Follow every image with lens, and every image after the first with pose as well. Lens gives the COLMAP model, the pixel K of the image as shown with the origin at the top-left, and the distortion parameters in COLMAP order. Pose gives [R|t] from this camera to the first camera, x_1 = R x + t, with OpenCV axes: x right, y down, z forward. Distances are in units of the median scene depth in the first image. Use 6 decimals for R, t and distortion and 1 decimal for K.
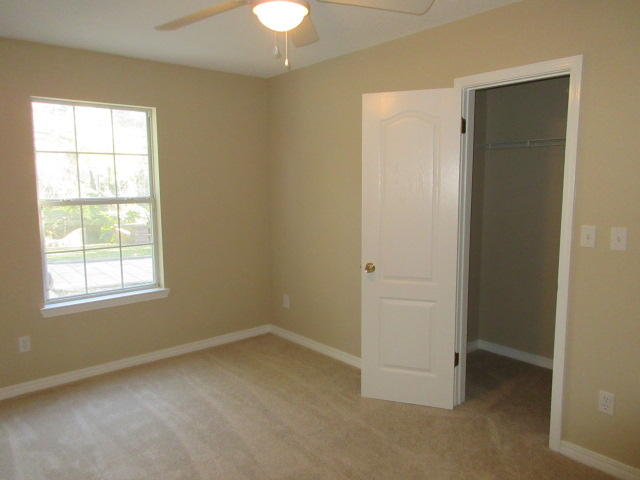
lens RADIAL K [[481.2, 0, 319.4], [0, 481.2, 236.8], [0, 0, 1]] dist [0.009257, 0.005322]
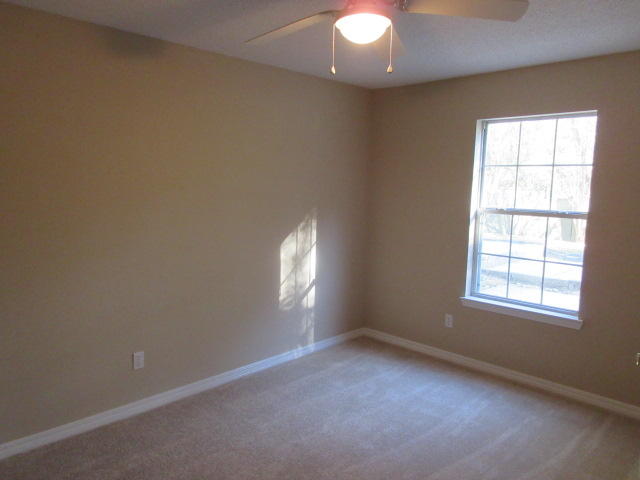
lens RADIAL K [[469.4, 0, 320.0], [0, 469.4, 240.0], [0, 0, 1]] dist [0.000560, 0.000896]
pose [[0.110992, 0.119895, -0.986563, 0.504859], [-0.150050, 0.983338, 0.102622, -0.055893], [0.982429, 0.136643, 0.127133, 0.480488]]
